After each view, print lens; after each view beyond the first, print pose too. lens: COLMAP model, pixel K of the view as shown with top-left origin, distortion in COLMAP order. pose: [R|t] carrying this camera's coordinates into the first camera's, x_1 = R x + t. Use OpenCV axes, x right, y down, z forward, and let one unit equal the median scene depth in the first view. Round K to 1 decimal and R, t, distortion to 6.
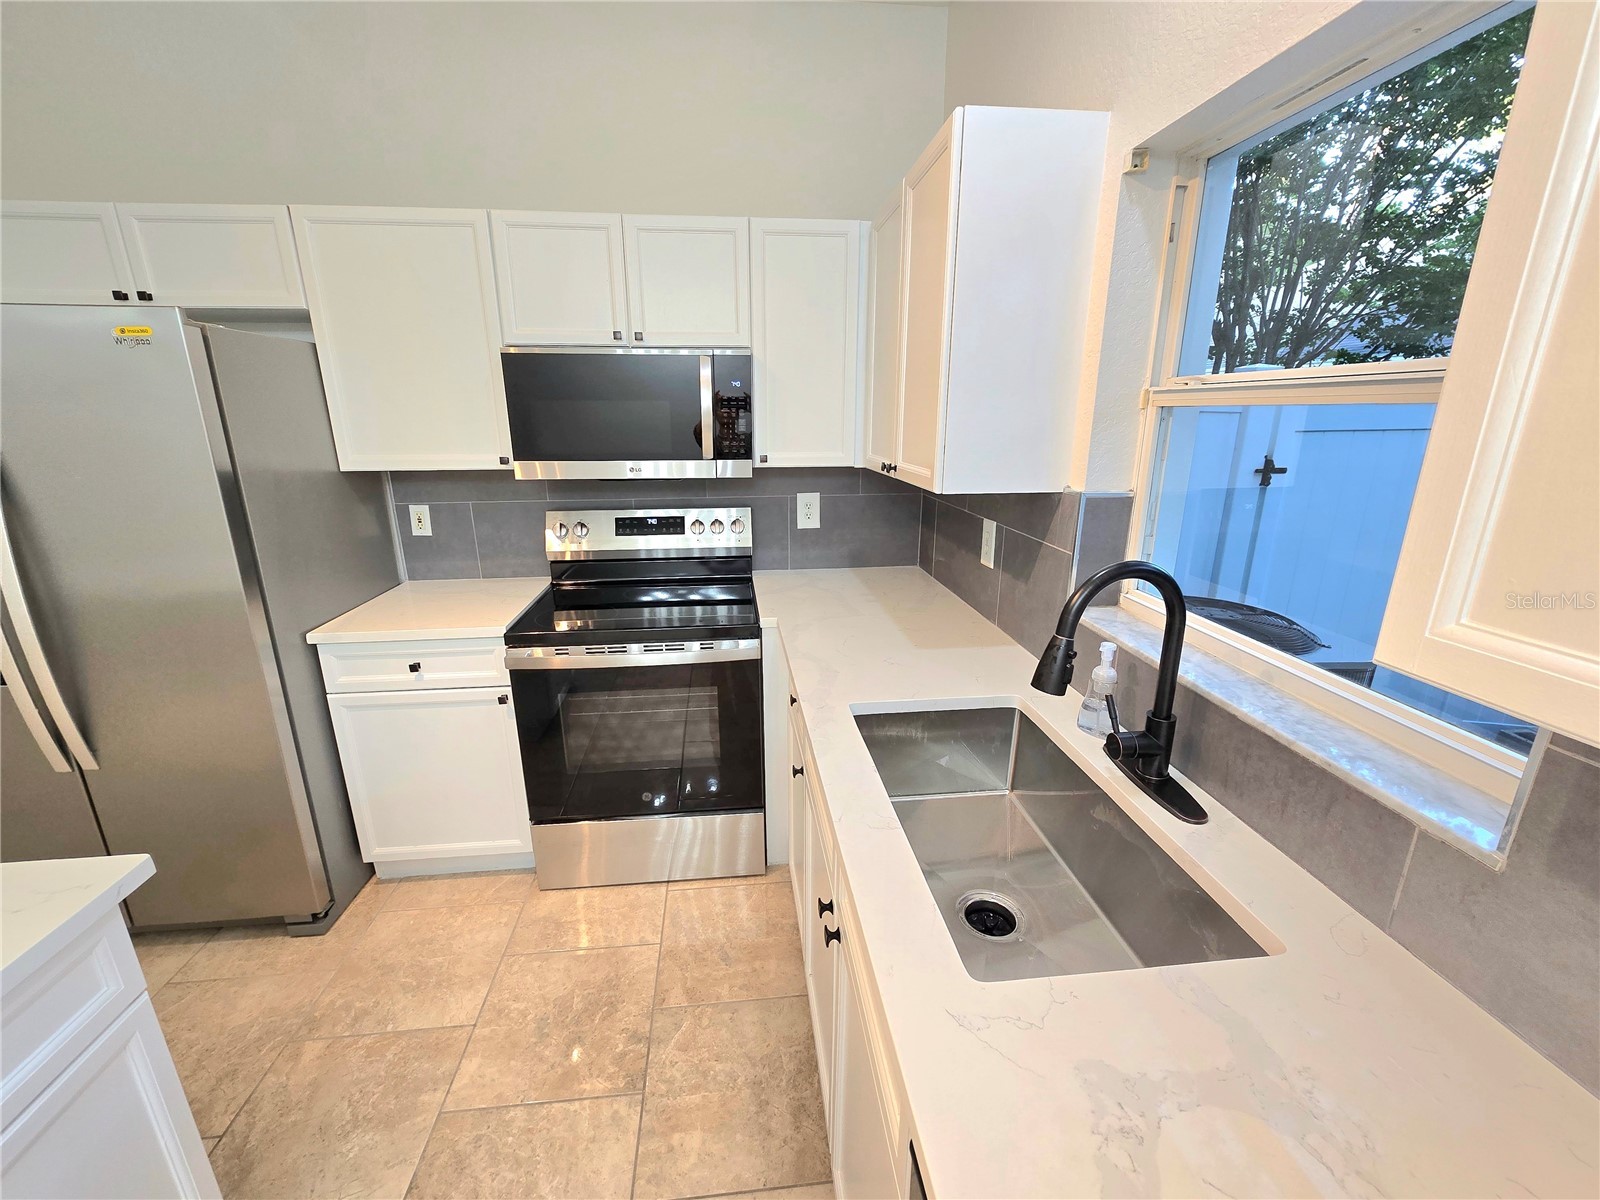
lens RADIAL K [[655.2, 0, 794.5], [0, 655.2, 599.8], [0, 0, 1]] dist [-0.008308, 0.002758]
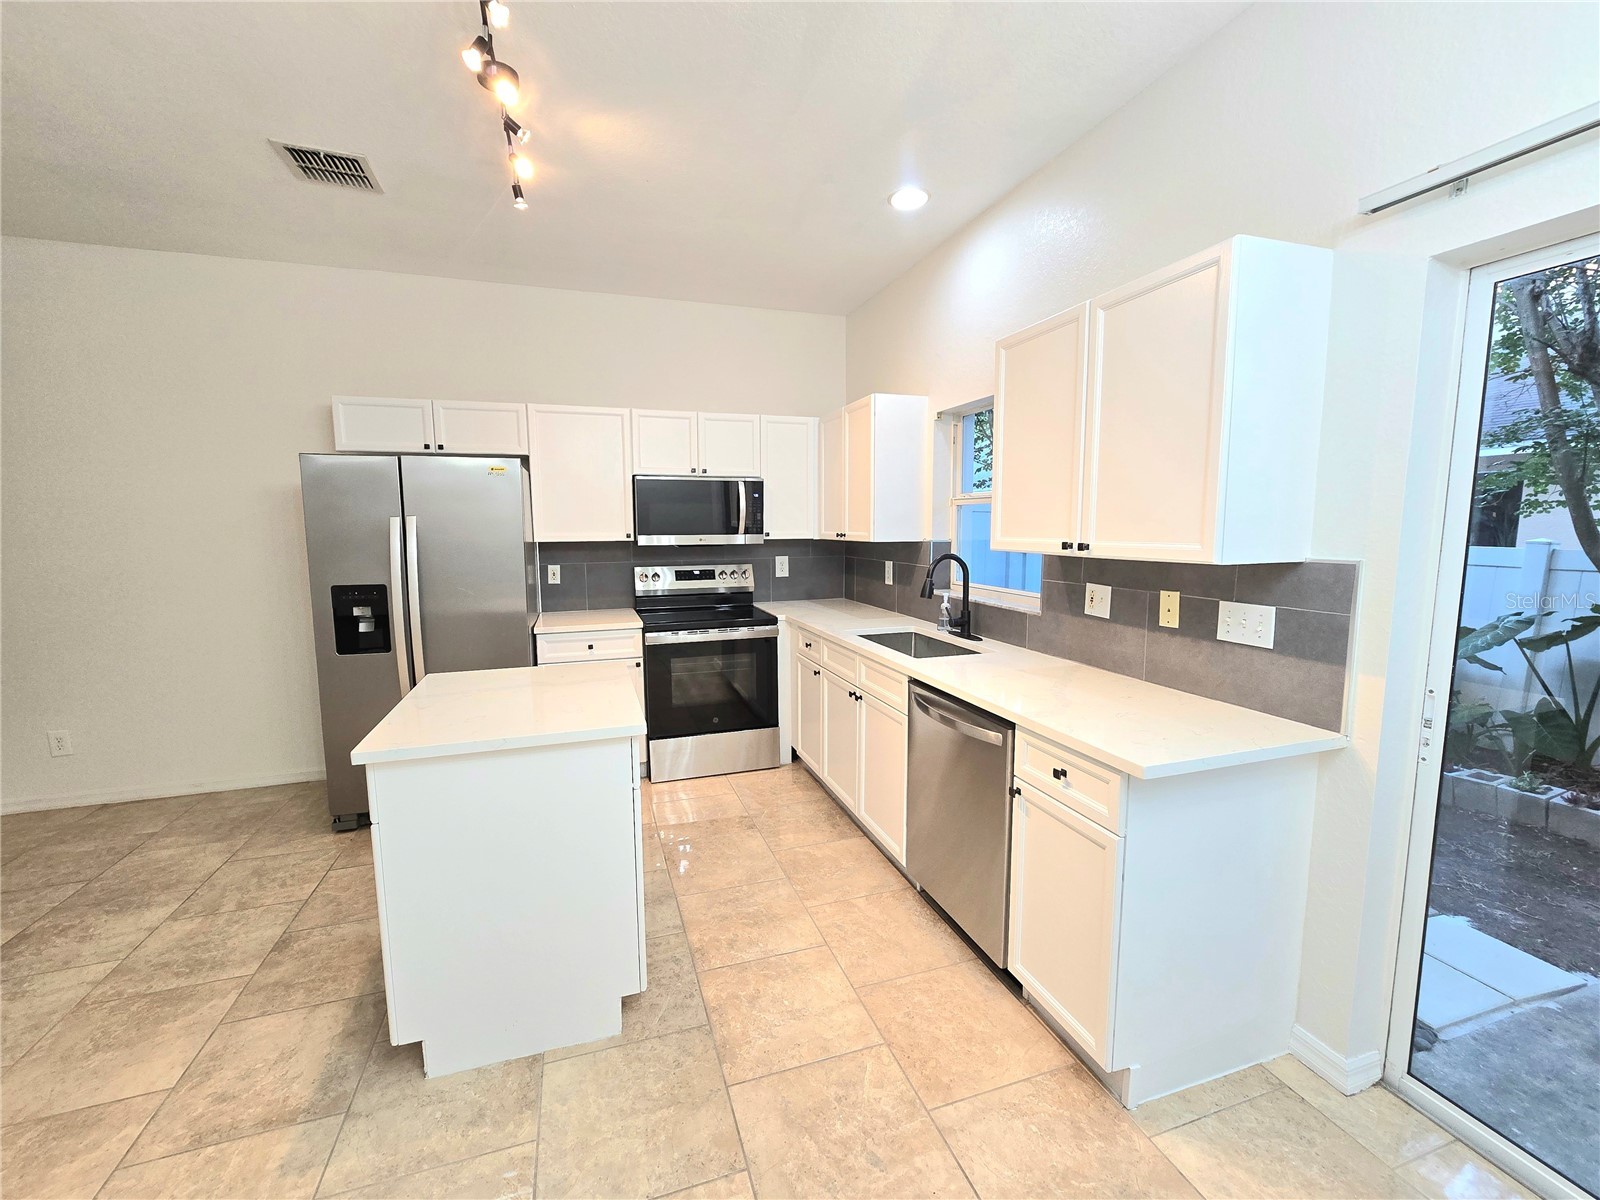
lens RADIAL K [[655.2, 0, 791.9], [0, 655.2, 601.0], [0, 0, 1]] dist [-0.008308, 0.002758]
pose [[0.978337, -0.026942, 0.205256, -0.384679], [0.059467, 0.986282, -0.153985, 0.273715], [-0.198292, 0.162856, 0.966519, -0.817207]]
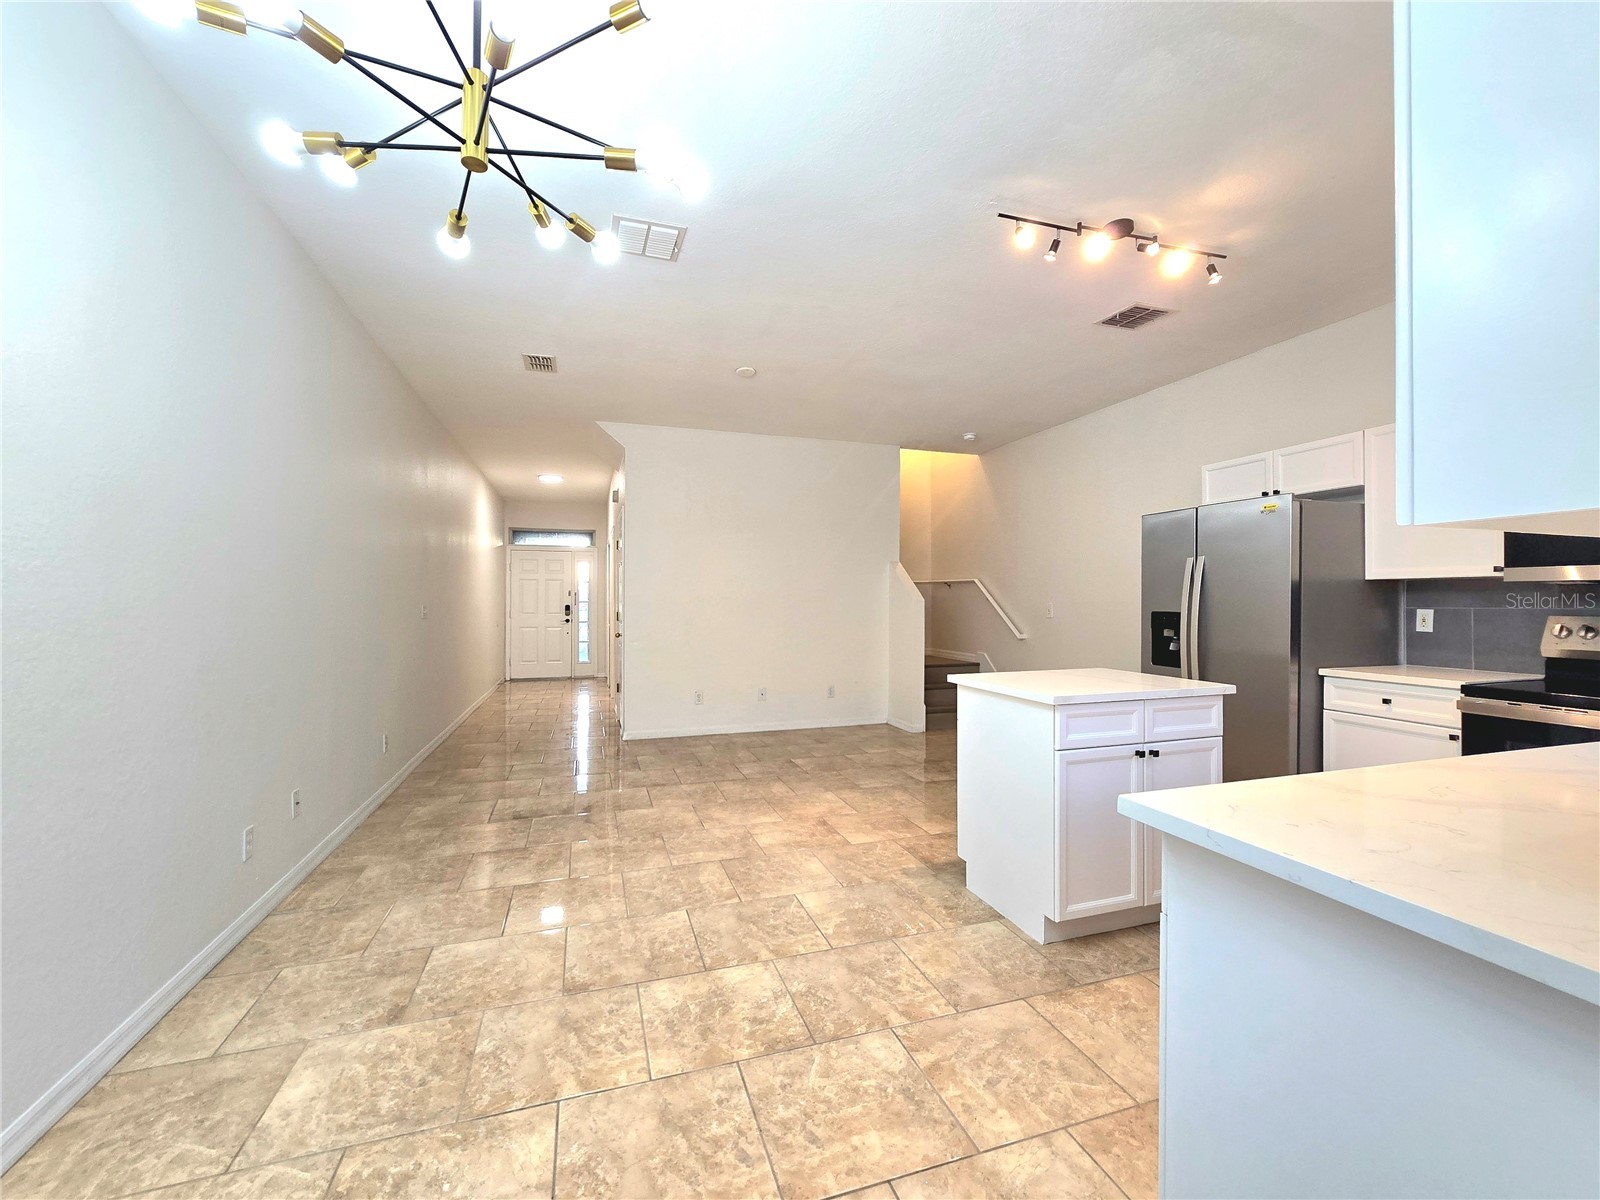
lens RADIAL K [[655.2, 0, 795.9], [0, 655.2, 597.8], [0, 0, 1]] dist [-0.008308, 0.002758]
pose [[0.203561, 0.001615, -0.979061, 0.573224], [-0.270161, 0.961267, -0.054585, 0.305953], [0.941050, 0.275615, 0.196113, -0.598334]]
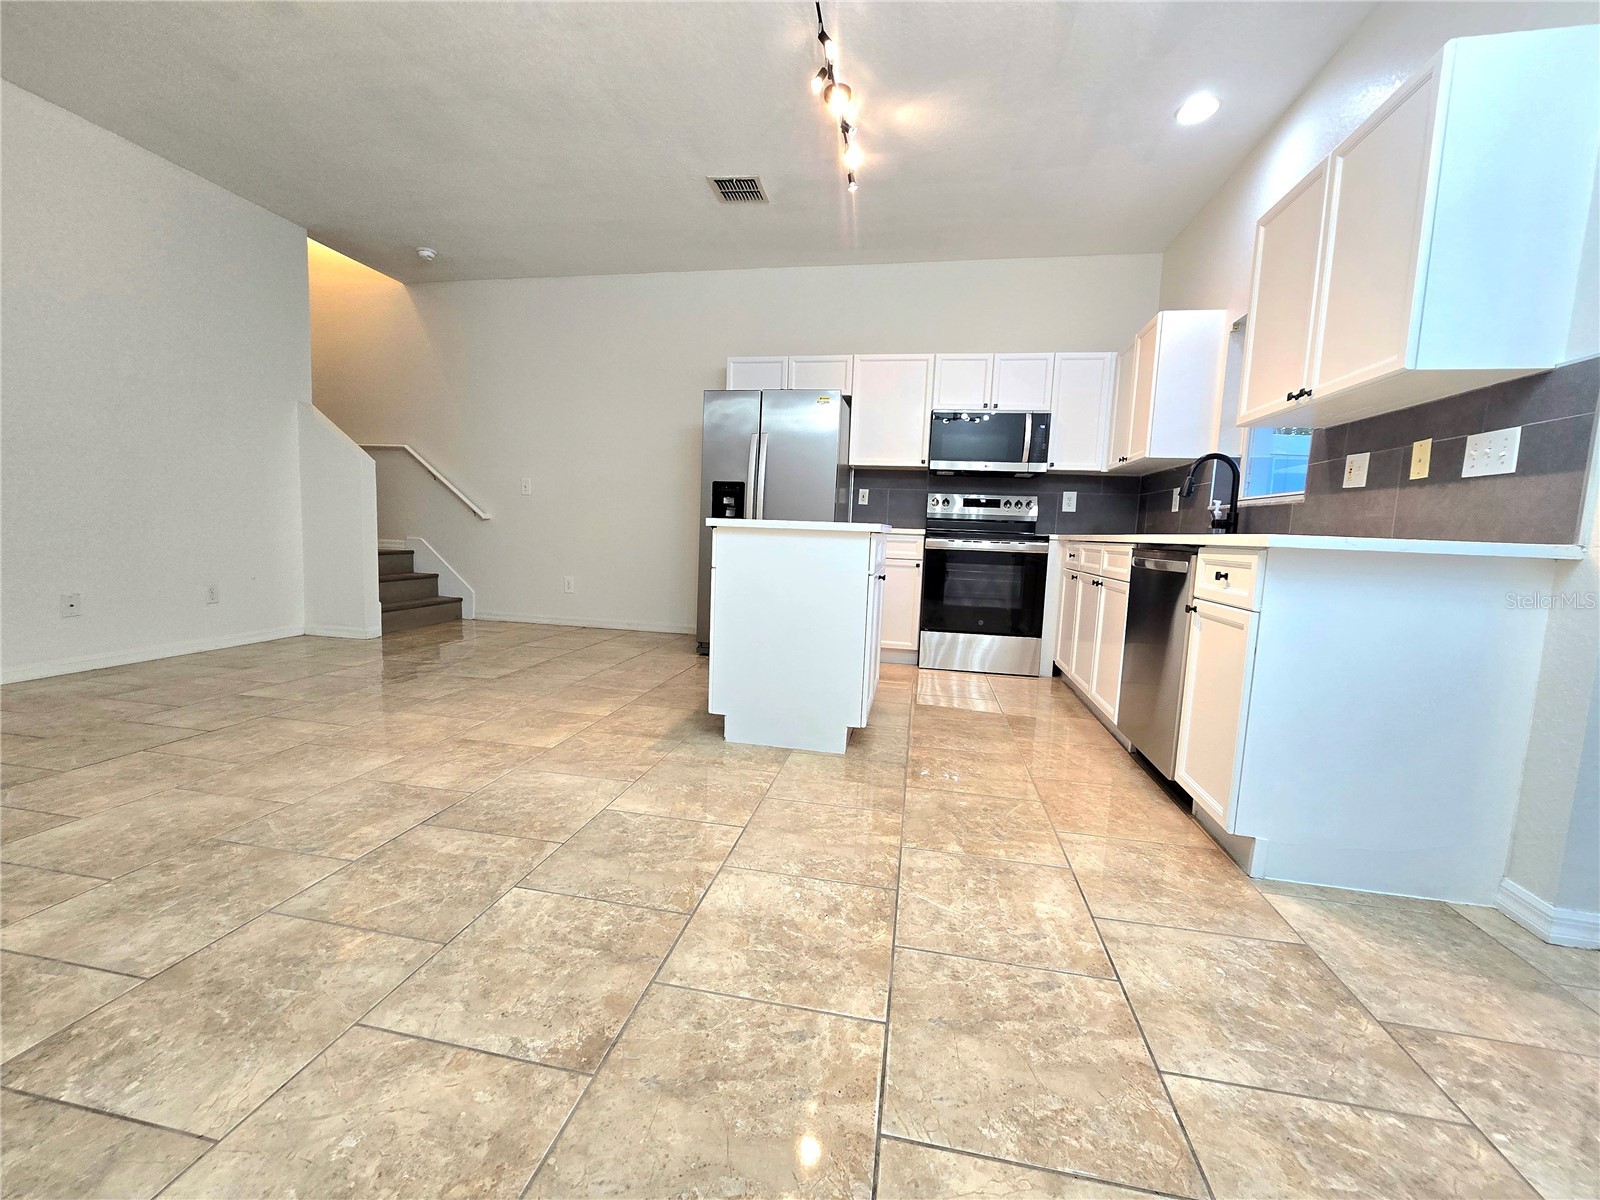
lens RADIAL K [[655.2, 0, 792.7], [0, 655.2, 599.9], [0, 0, 1]] dist [-0.008308, 0.002758]
pose [[0.953454, 0.072905, -0.292594, -0.196196], [-0.122445, 0.980339, -0.154733, 0.623464], [0.275561, 0.183357, 0.943635, -1.071589]]
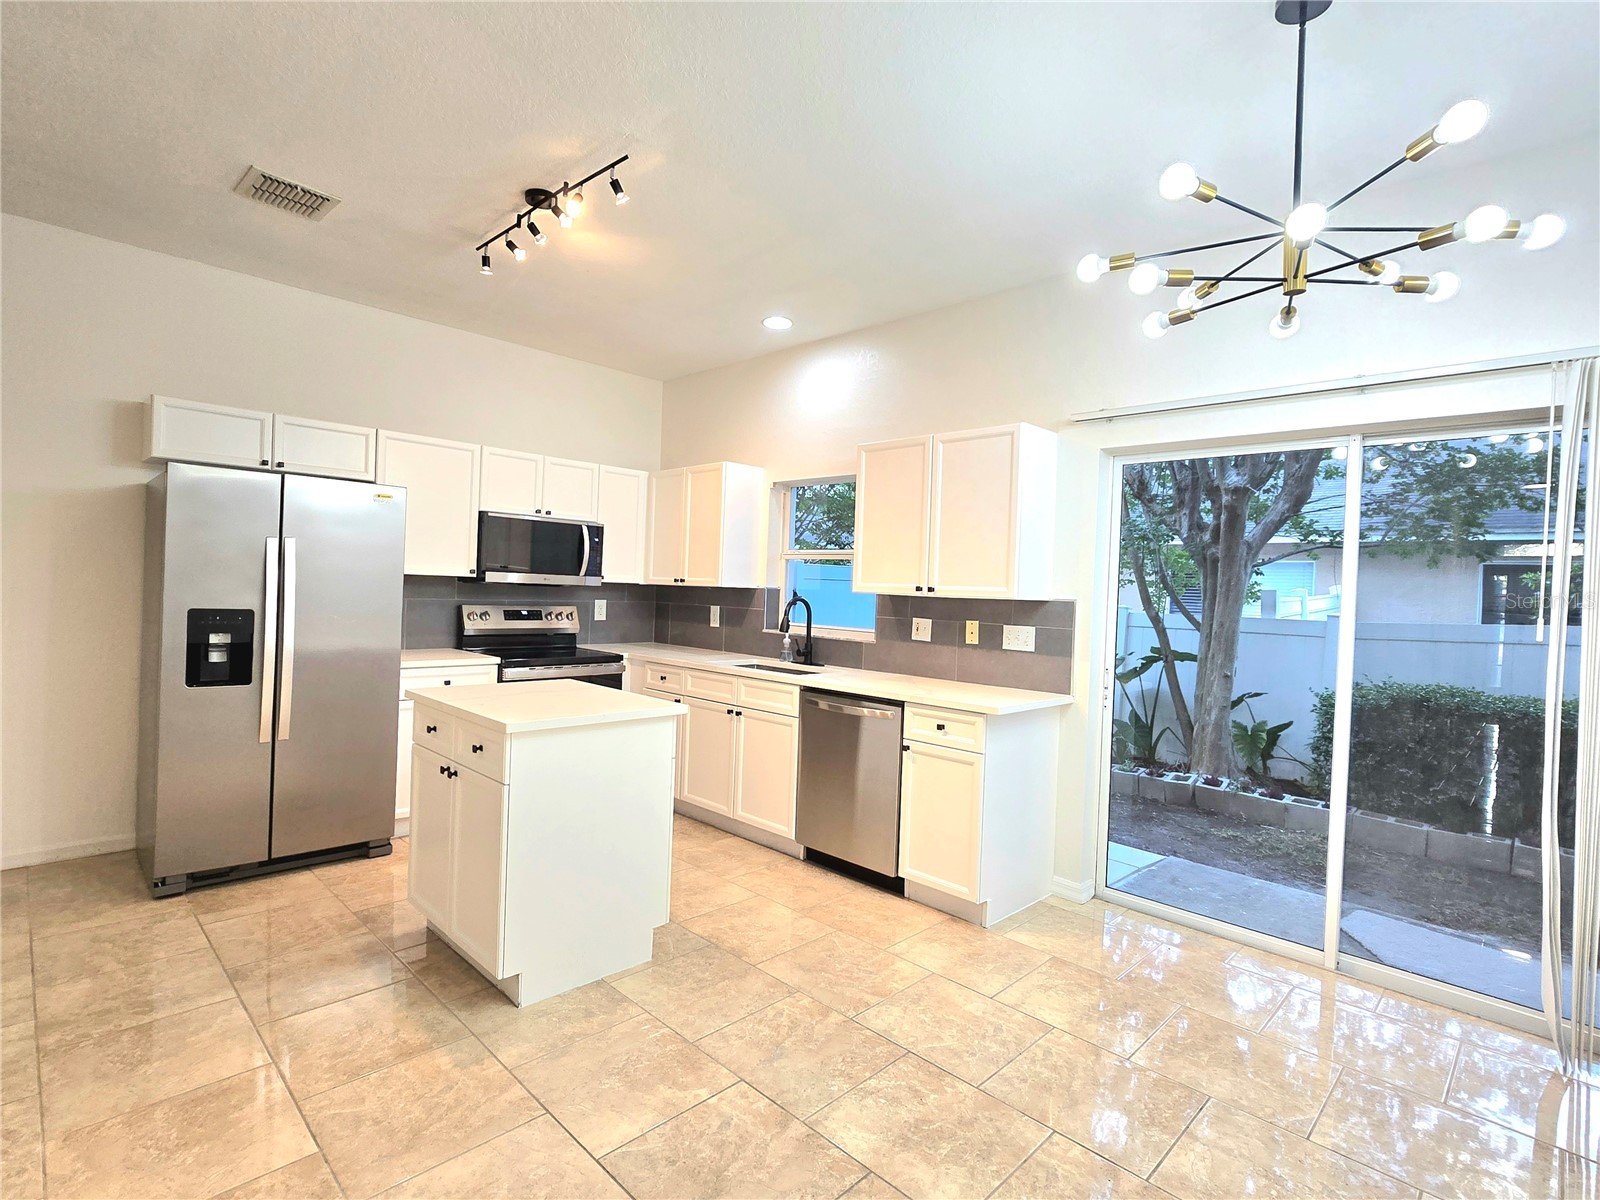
lens RADIAL K [[784.0, 0, 788.0], [0, 784.0, 600.3], [0, 0, 1]] dist [-0.003893, 0.000505]
pose [[0.779837, 0.023104, 0.625556, -1.119918], [0.133016, 0.970381, -0.201662, 0.409503], [-0.611687, 0.240473, 0.753666, -1.116861]]
